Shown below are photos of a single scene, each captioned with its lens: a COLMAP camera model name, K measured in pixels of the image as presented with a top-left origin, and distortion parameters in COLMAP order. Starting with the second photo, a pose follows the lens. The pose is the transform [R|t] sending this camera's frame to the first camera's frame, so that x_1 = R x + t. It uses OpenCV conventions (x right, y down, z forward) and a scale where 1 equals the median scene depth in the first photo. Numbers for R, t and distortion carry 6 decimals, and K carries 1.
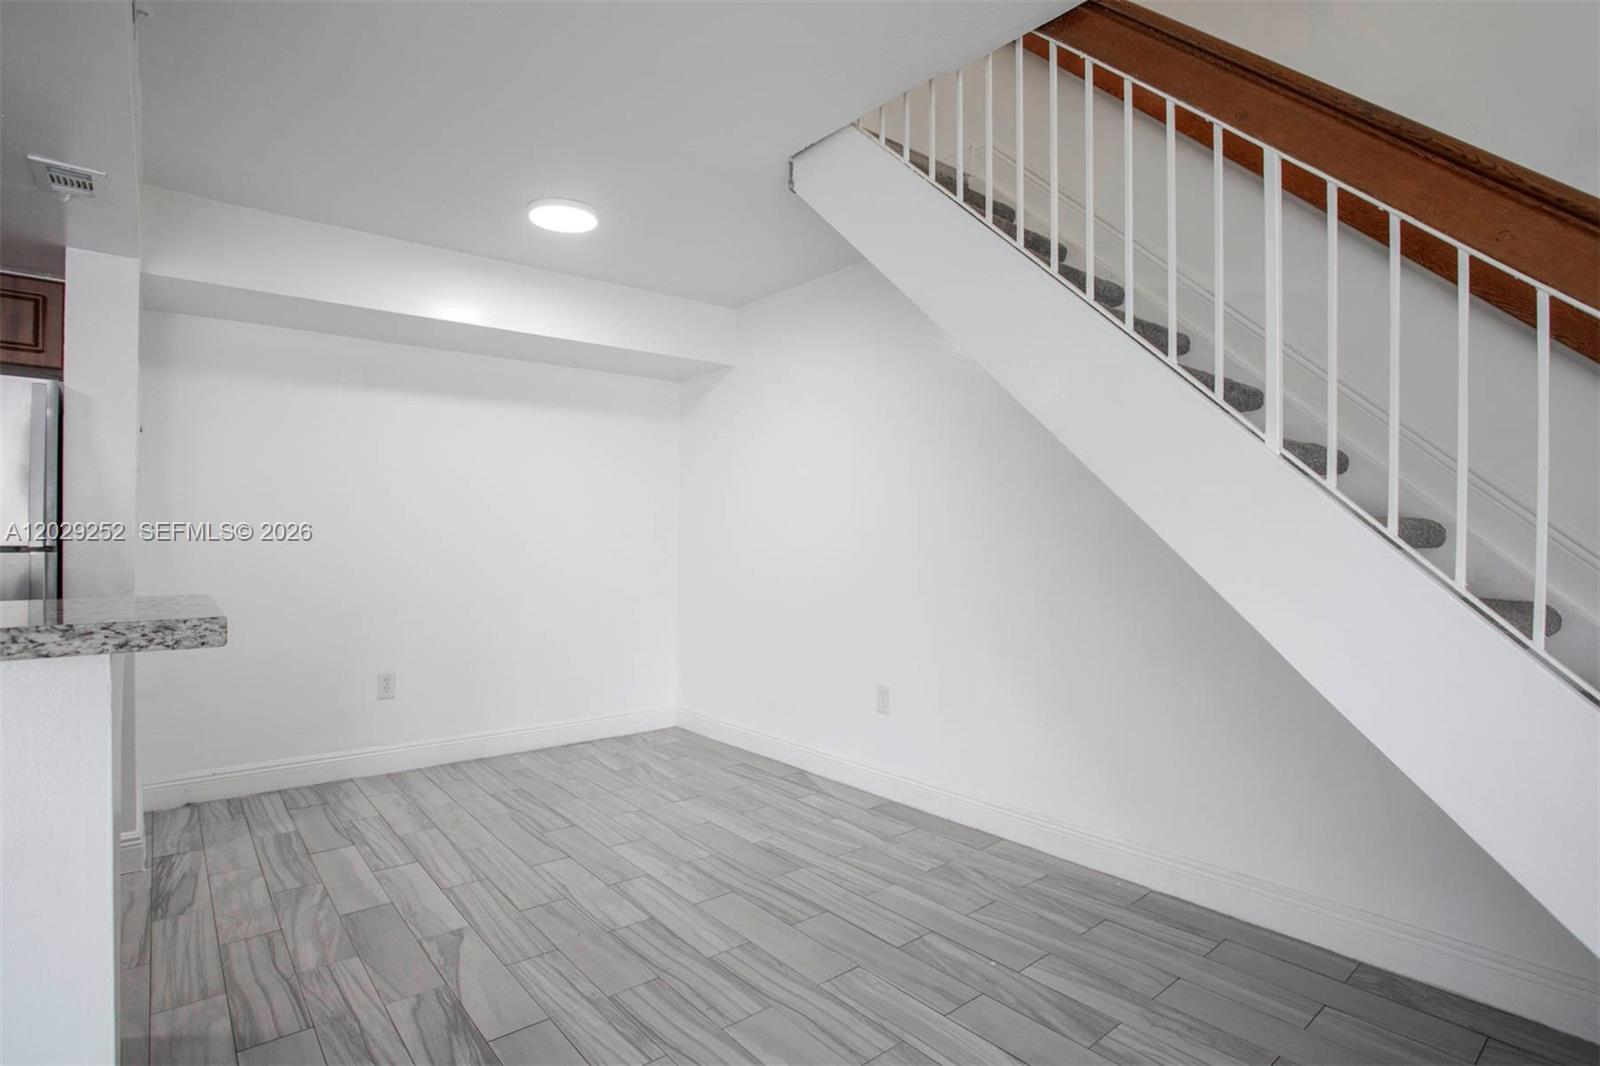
lens RADIAL K [[804.0, 0, 811.3], [0, 804.0, 534.6], [0, 0, 1]] dist [-0.069275, 0.032516]
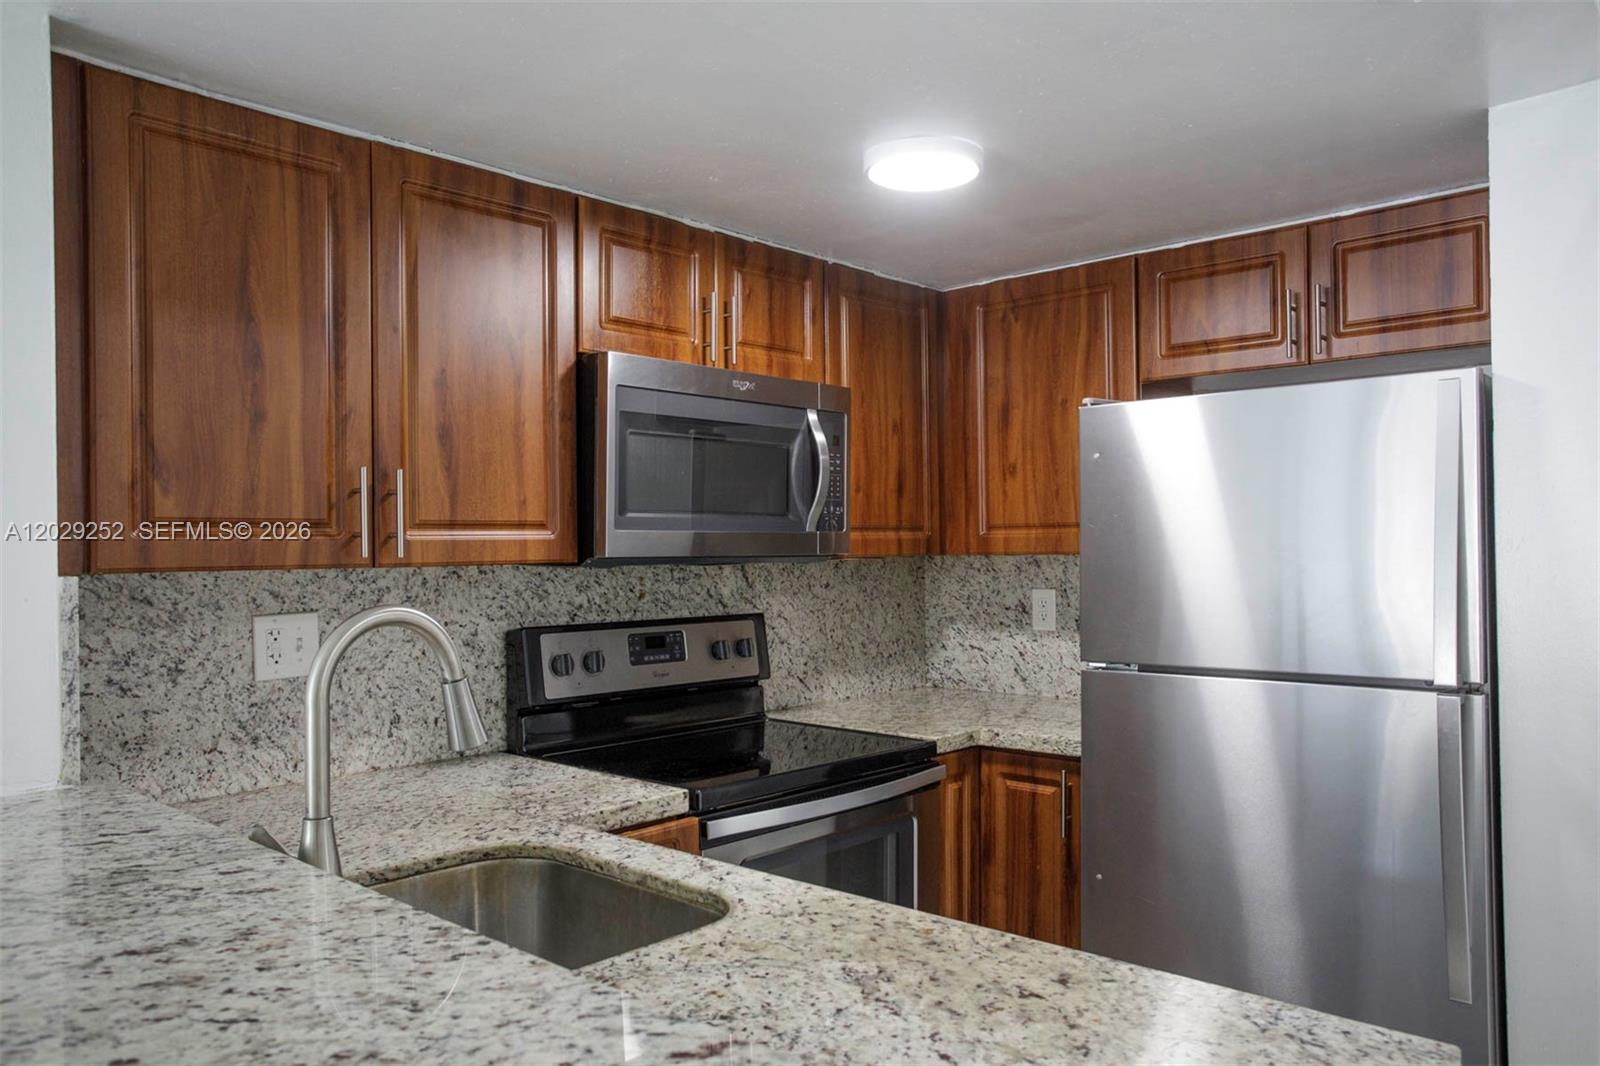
lens RADIAL K [[1141.7, 0, 799.3], [0, 1141.7, 541.6], [0, 0, 1]] dist [-0.011708, 0.005129]
pose [[0.125262, -0.013862, -0.992027, -0.263757], [0.018067, 0.999768, -0.011689, -0.079245], [0.991959, -0.016459, 0.125484, 0.439598]]
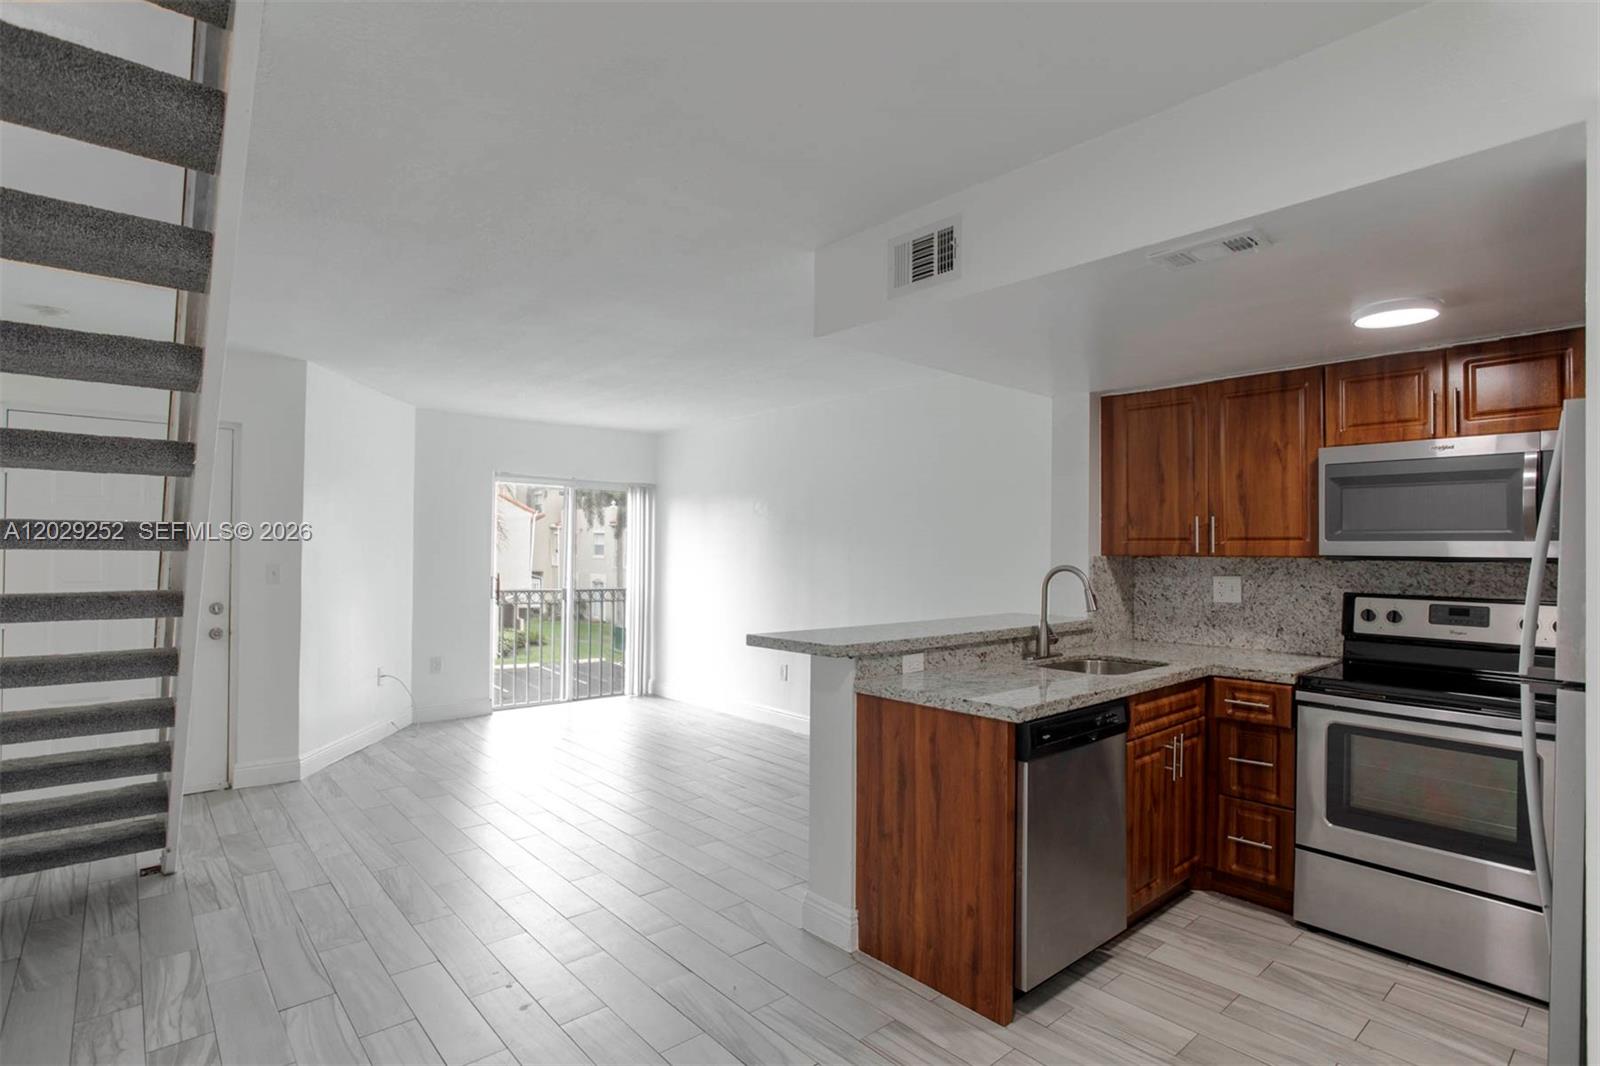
lens RADIAL K [[808.4, 0, 819.8], [0, 808.4, 545.1], [0, 0, 1]] dist [-0.004512, -0.000008]
pose [[-0.999240, -0.012146, -0.037035, -0.371943], [-0.011823, 0.999890, -0.008944, -0.075652], [0.037139, -0.008499, -0.999274, 1.575060]]
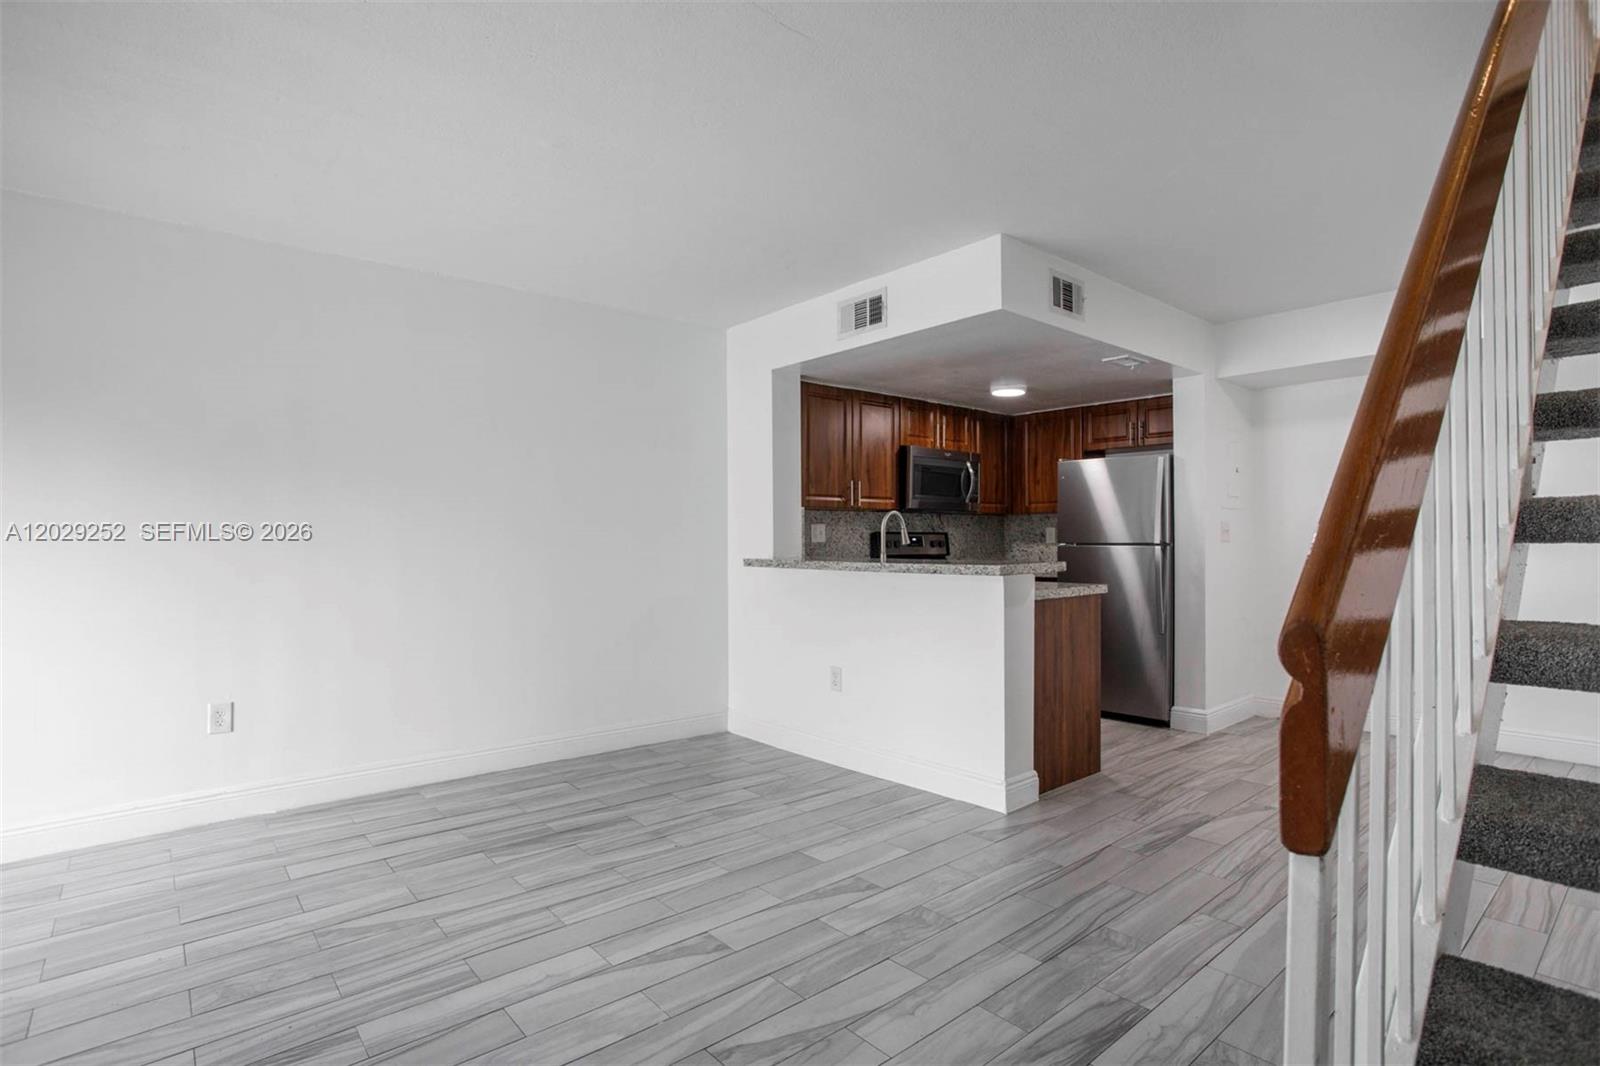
lens RADIAL K [[804.0, 0, 811.3], [0, 804.0, 534.6], [0, 0, 1]] dist [-0.069275, 0.032516]
pose [[0.014619, -0.011082, -0.999832, 0.887184], [0.009048, 0.999899, -0.010950, 0.007789], [0.999852, -0.008887, 0.014718, 0.119181]]
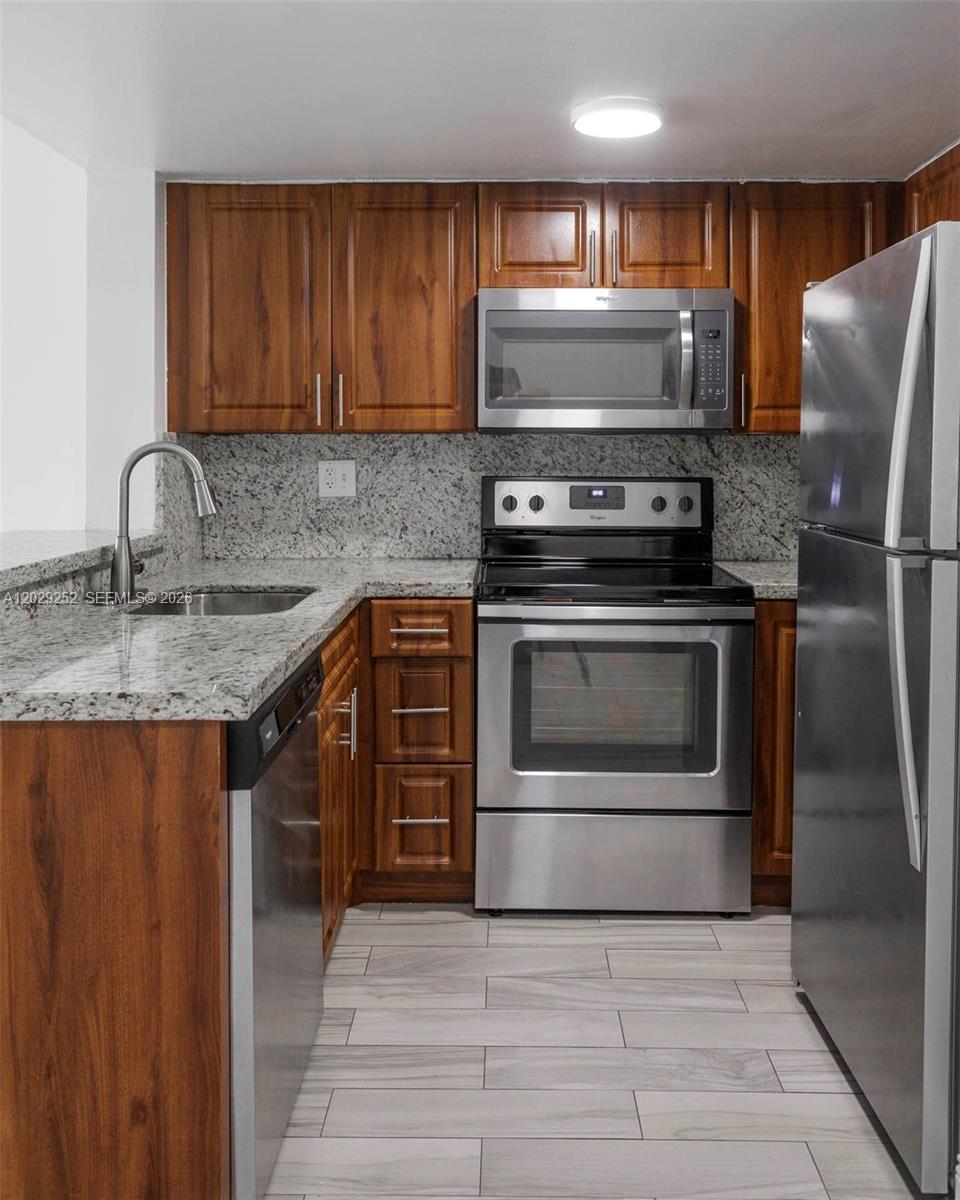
lens RADIAL K [[1053.8, 0, 503.5], [0, 1053.8, 458.5], [0, 0, 1]] dist [-0.000913, 0.017722]
pose [[-0.649074, -0.000629, -0.760725, -0.255618], [0.000025, 1.000000, -0.000848, -0.043078], [0.760725, -0.000569, -0.649074, 1.211685]]
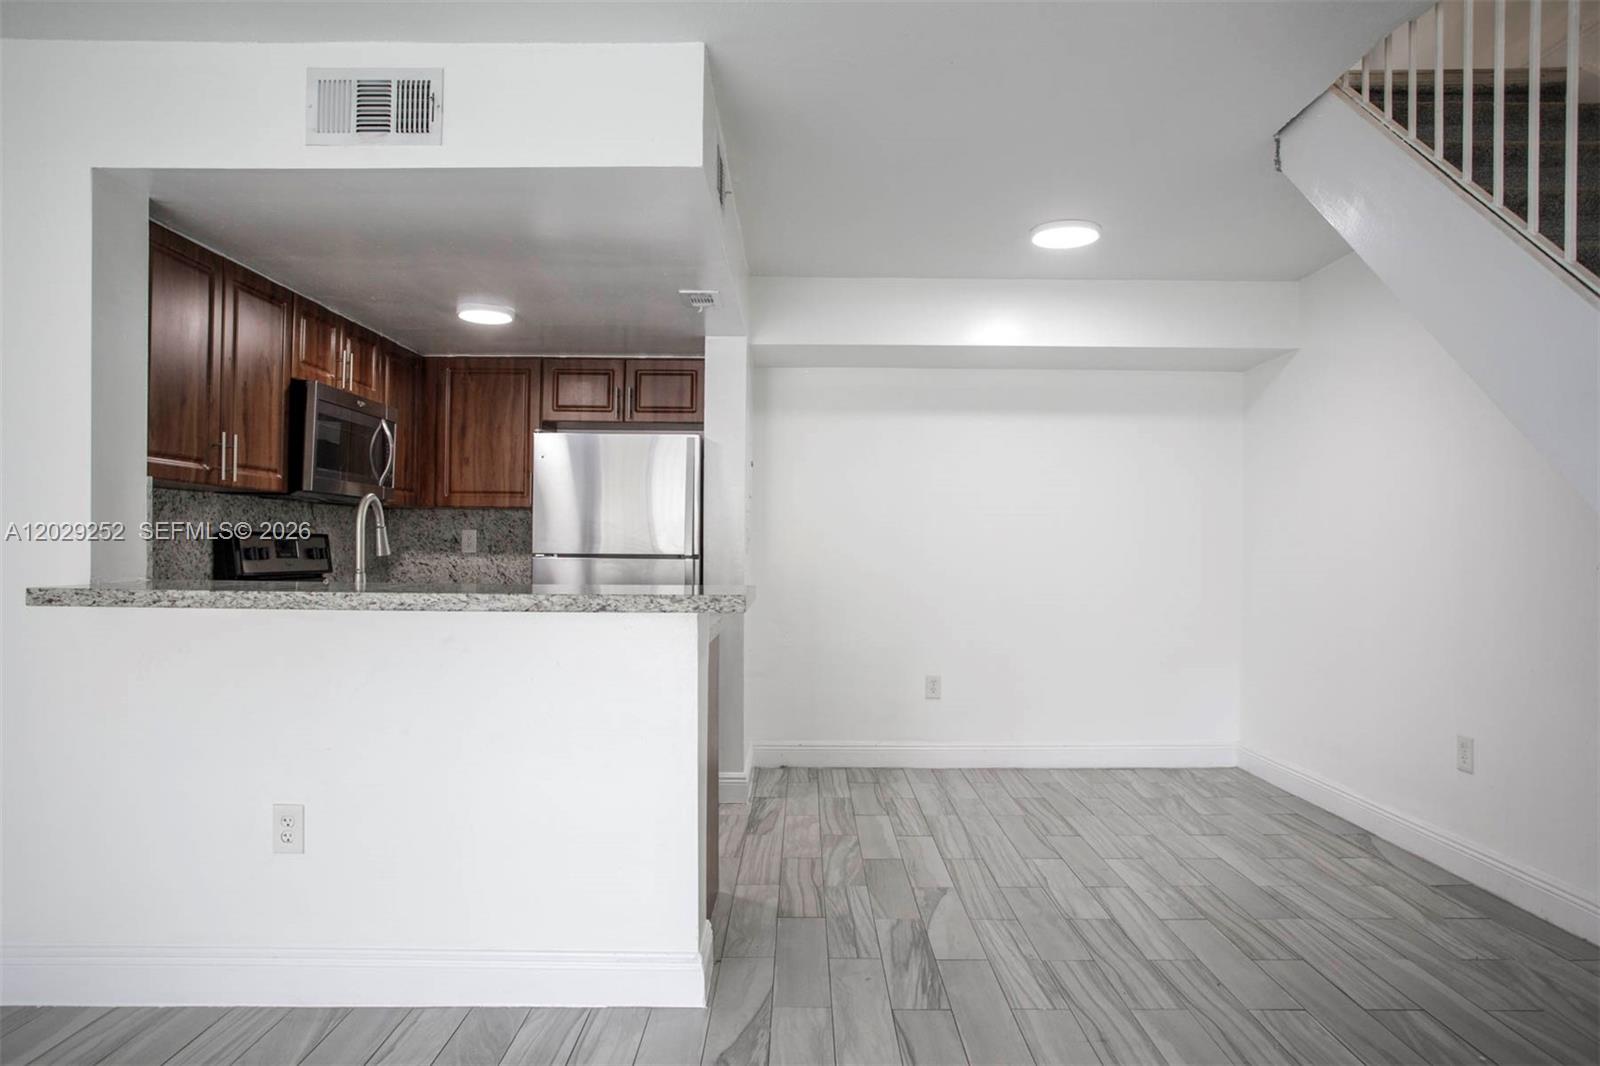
lens RADIAL K [[984.2, 0, 803.6], [0, 984.2, 538.5], [0, 0, 1]] dist [-0.060962, 0.060188]
pose [[0.765156, -0.005087, -0.643825, 0.287469], [-0.000443, 0.999964, -0.008428, 0.000998], [0.643845, 0.006734, 0.765126, -0.214706]]
